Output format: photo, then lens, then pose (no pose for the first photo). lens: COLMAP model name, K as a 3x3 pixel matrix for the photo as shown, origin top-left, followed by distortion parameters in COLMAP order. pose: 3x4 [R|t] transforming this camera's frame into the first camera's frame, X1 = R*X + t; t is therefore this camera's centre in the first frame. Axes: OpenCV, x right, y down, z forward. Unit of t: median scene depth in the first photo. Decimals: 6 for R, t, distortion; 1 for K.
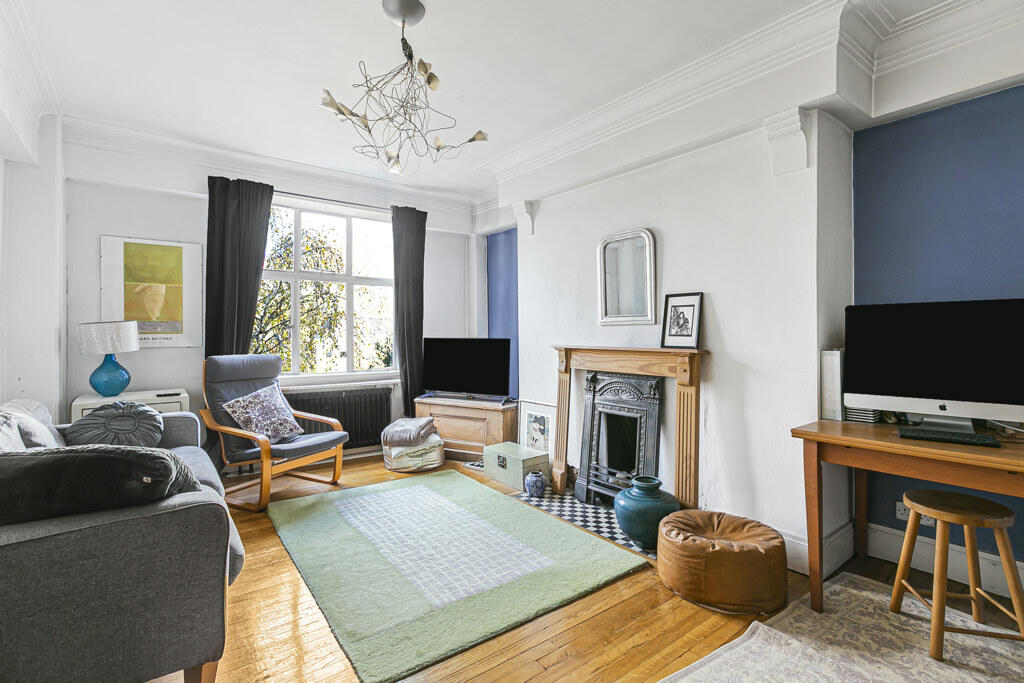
lens RADIAL K [[470.4, 0, 512.0], [0, 470.4, 341.5], [0, 0, 1]] dist [0.001998, -0.000319]
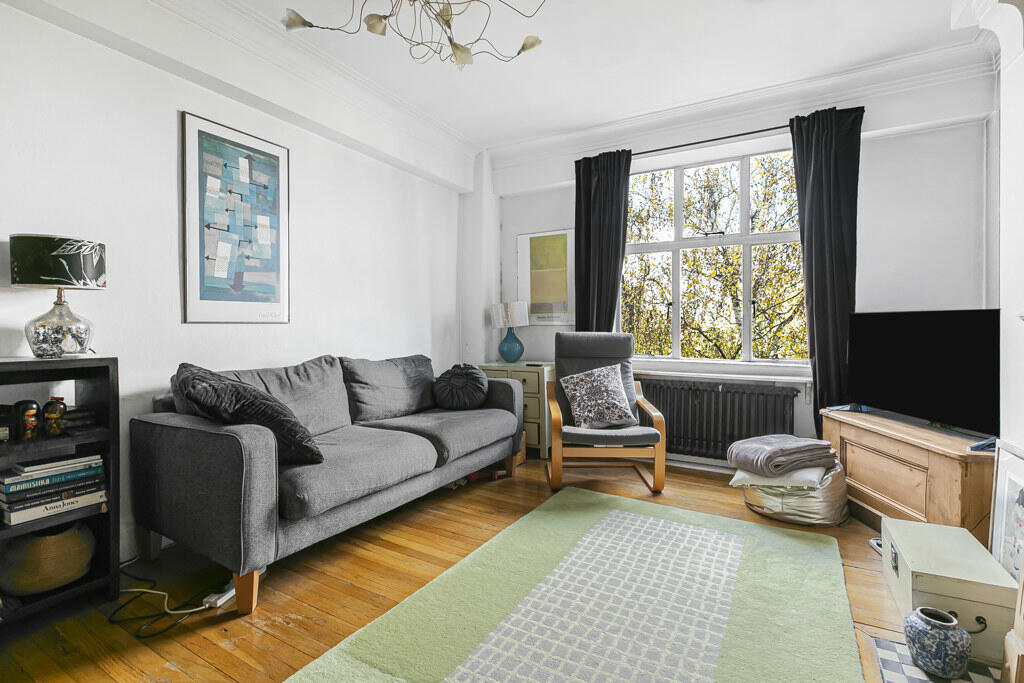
lens RADIAL K [[470.4, 0, 512.0], [0, 470.4, 341.5], [0, 0, 1]] dist [0.001998, -0.000319]
pose [[0.394095, 0.024938, -0.918731, 0.268421], [-0.015865, 0.999667, 0.020330, 0.030863], [0.918933, 0.006564, 0.394360, 0.462463]]
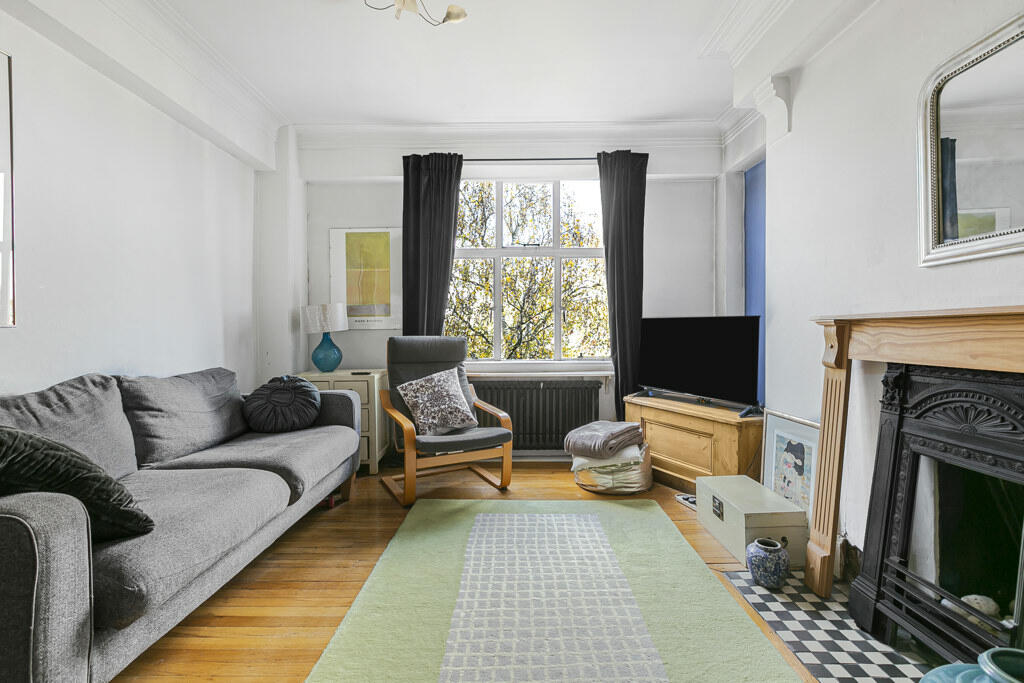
lens RADIAL K [[462.1, 0, 510.3], [0, 462.1, 346.3], [0, 0, 1]] dist [0.002227, -0.000520]
pose [[0.795748, 0.010375, -0.605539, 0.132756], [-0.000784, 0.999870, 0.016101, 0.034000], [0.605627, -0.012338, 0.795653, 0.361411]]
